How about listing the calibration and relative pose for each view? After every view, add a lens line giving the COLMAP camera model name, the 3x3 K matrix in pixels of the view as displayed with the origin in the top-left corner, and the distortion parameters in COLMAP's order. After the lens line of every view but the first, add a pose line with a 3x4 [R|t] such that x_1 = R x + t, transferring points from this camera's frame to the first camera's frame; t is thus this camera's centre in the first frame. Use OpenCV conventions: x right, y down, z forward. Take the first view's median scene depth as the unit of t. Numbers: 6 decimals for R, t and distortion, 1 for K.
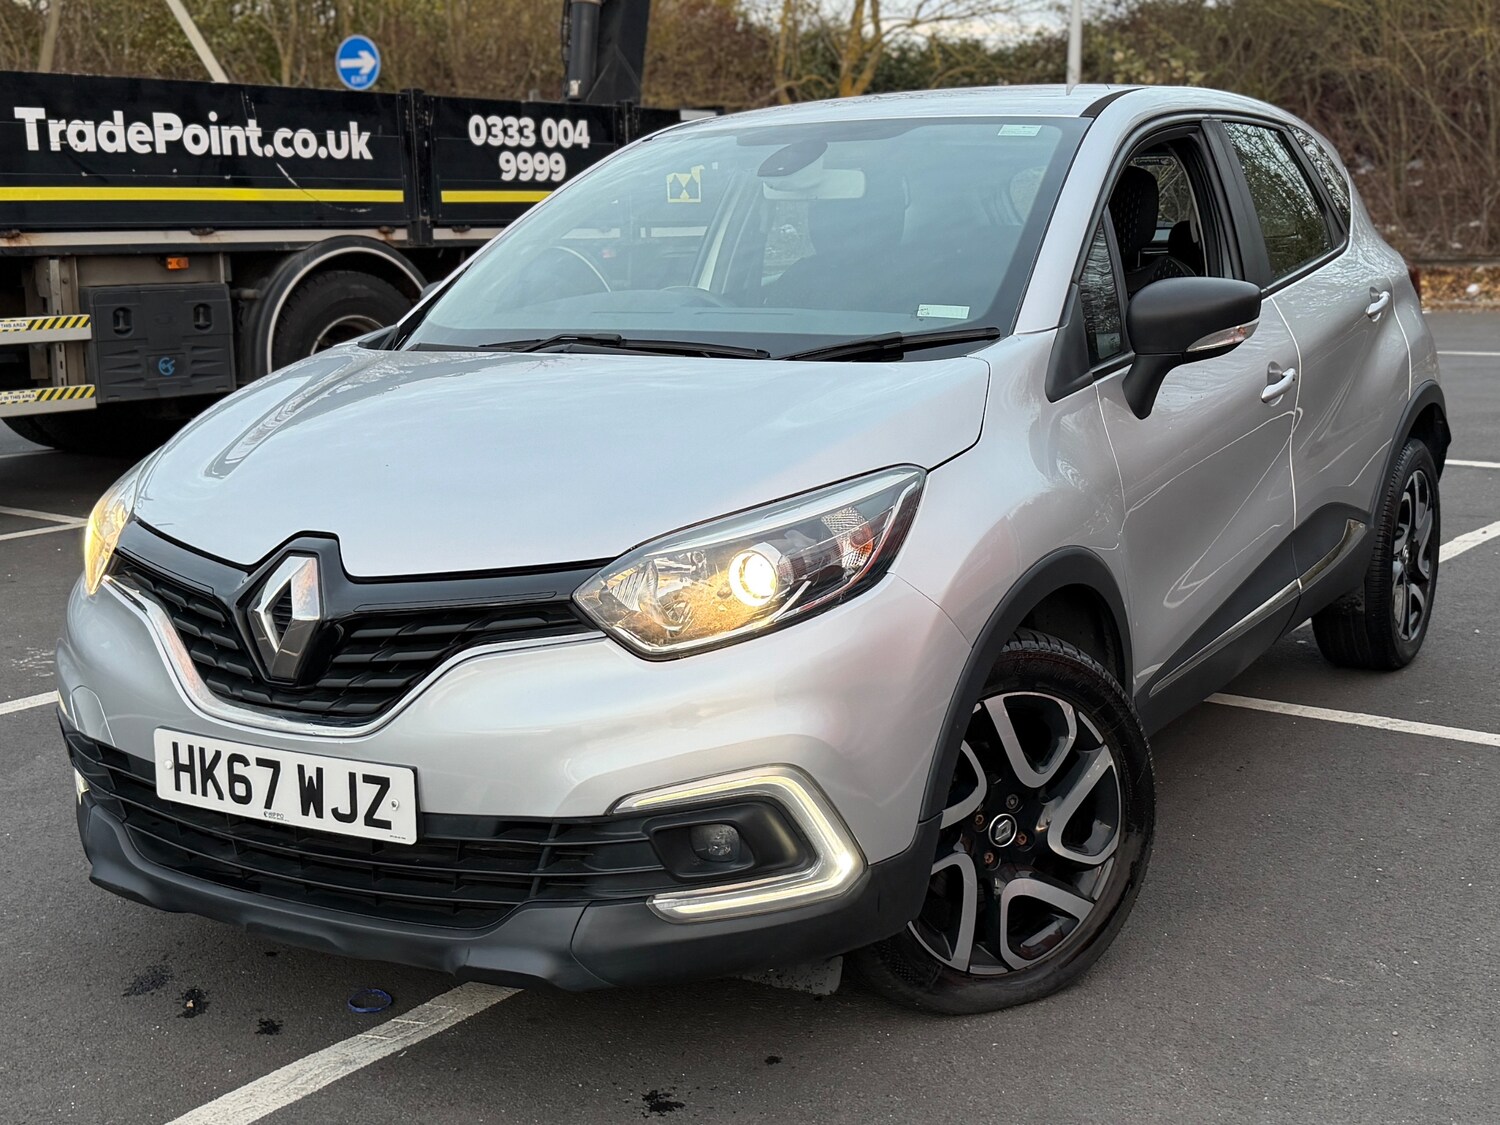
lens RADIAL K [[1864.5, 0, 750.0], [0, 1864.5, 562.5], [0, 0, 1]] dist [0.216679, -0.504999]
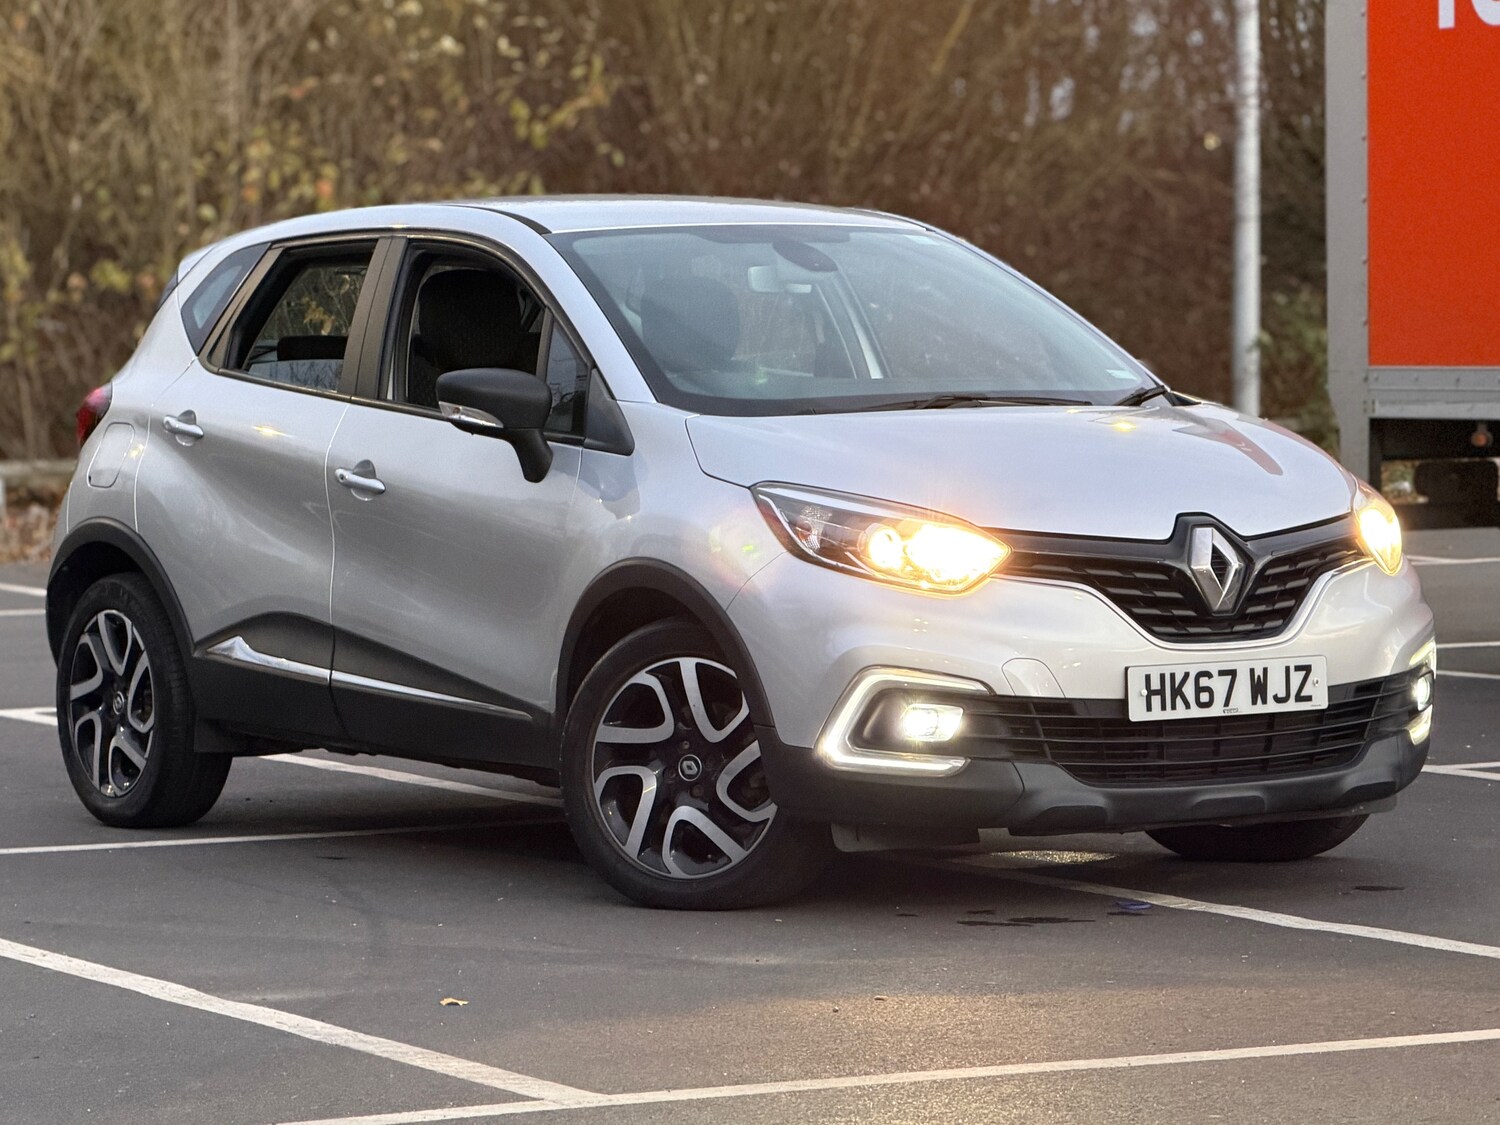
lens RADIAL K [[5905.1, 0, 750.0], [0, 5905.1, 562.5], [0, 0, 1]] dist [0.185180, 4.297171]
pose [[0.436071, -0.021701, 0.899651, -4.085349], [0.174059, 0.982865, -0.060660, 0.216278], [-0.882919, 0.183044, 0.432376, -0.561542]]
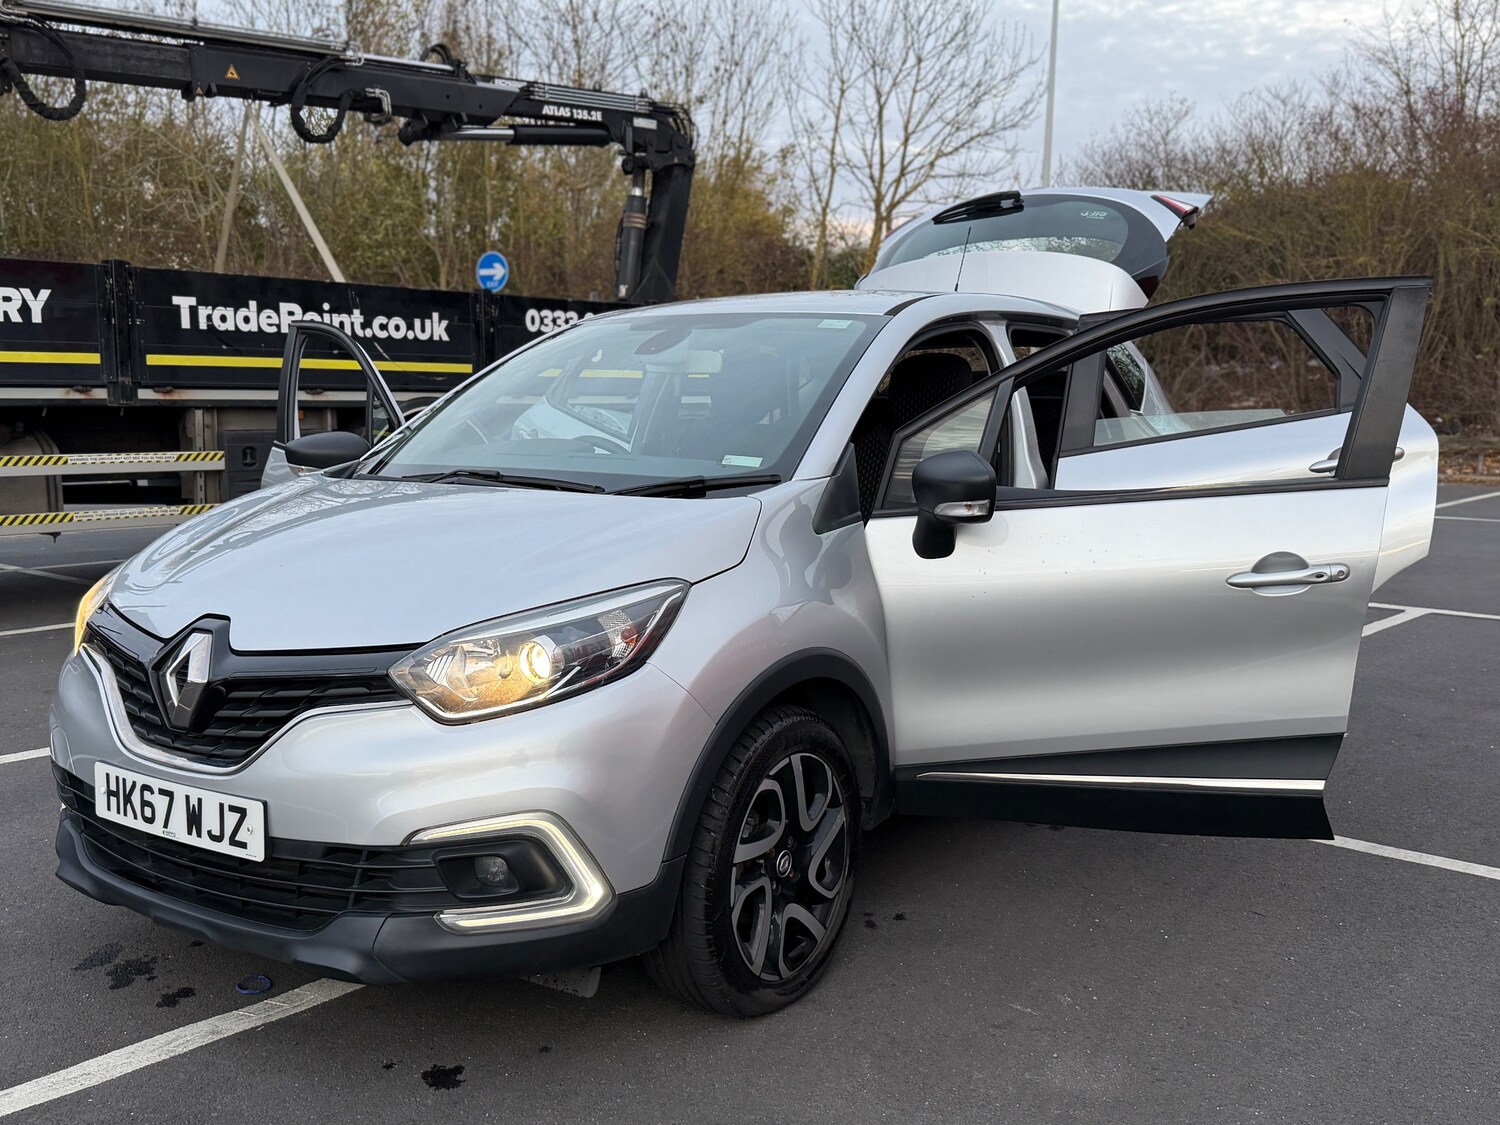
lens RADIAL K [[1442.7, 0, 682.8], [0, 1442.7, 589.1], [0, 0, 1]] dist [0.166788, -0.295622]
pose [[0.995855, 0.034909, -0.083984, 0.164226], [-0.038764, 0.998248, -0.044711, -0.001203], [0.082276, 0.047781, 0.995464, 0.024137]]
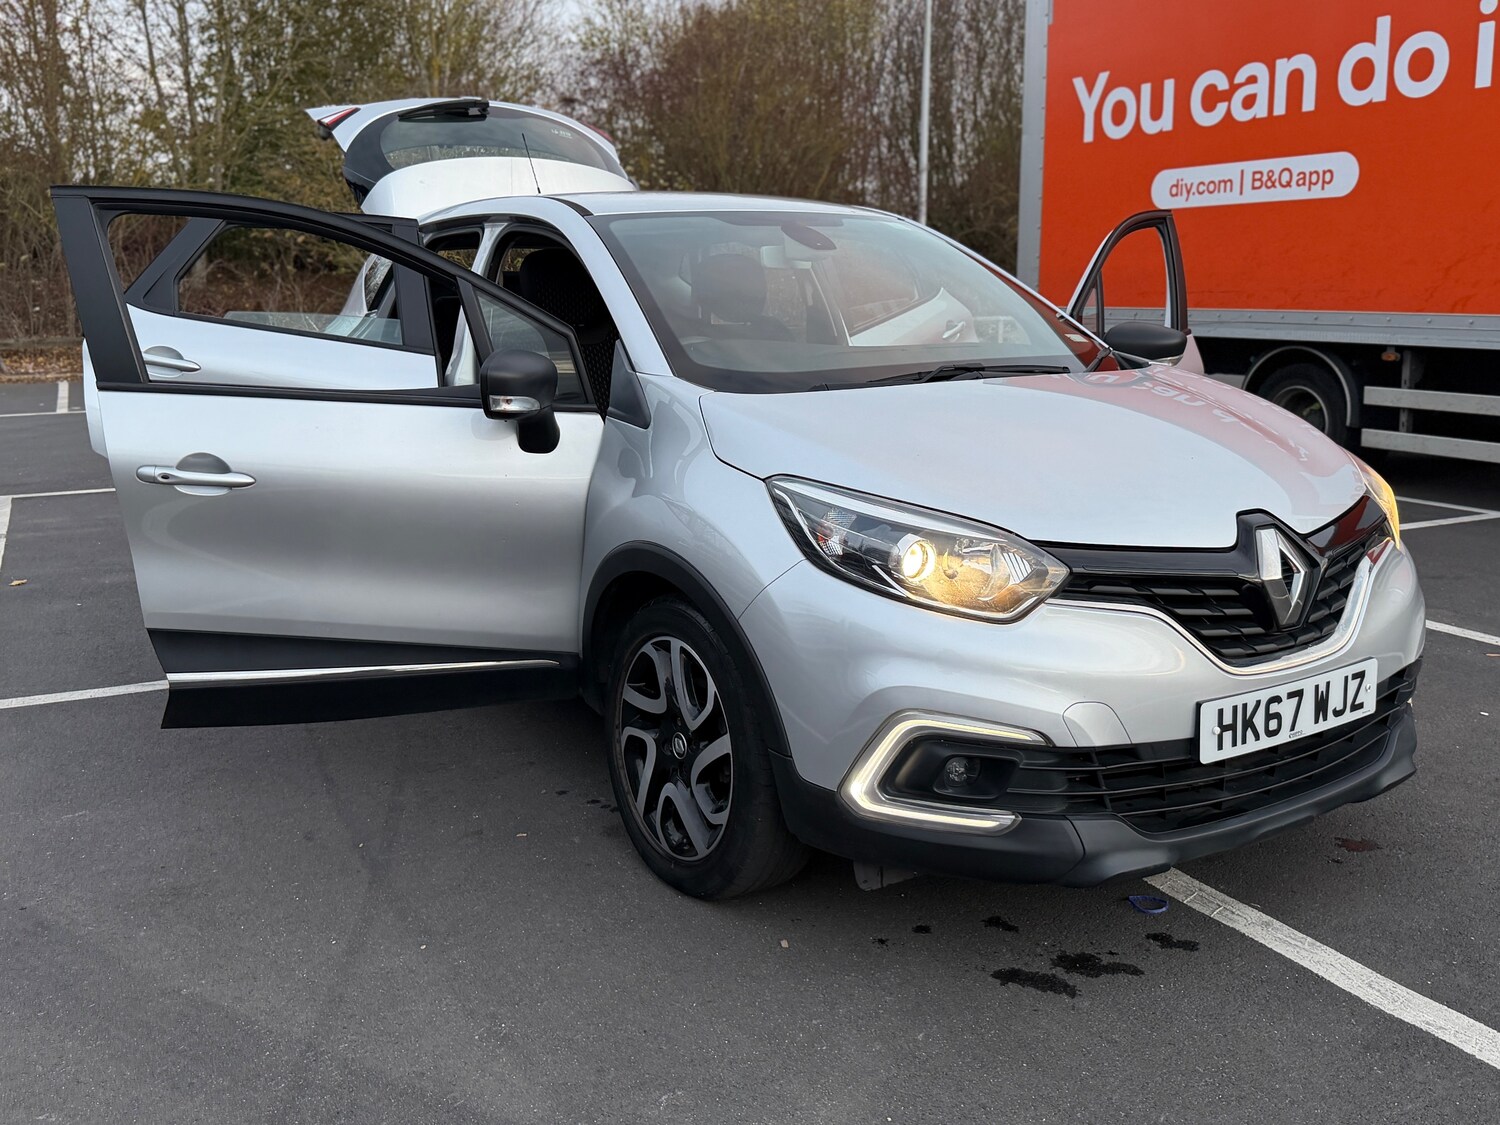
lens RADIAL K [[1335.6, 0, 728.3], [0, 1335.6, 503.6], [0, 0, 1]] dist [0.222900, -0.469345]
pose [[0.447701, -0.130160, 0.884659, -1.140323], [0.169274, 0.983797, 0.059082, -0.127900], [-0.878015, 0.123298, 0.462480, 0.839329]]
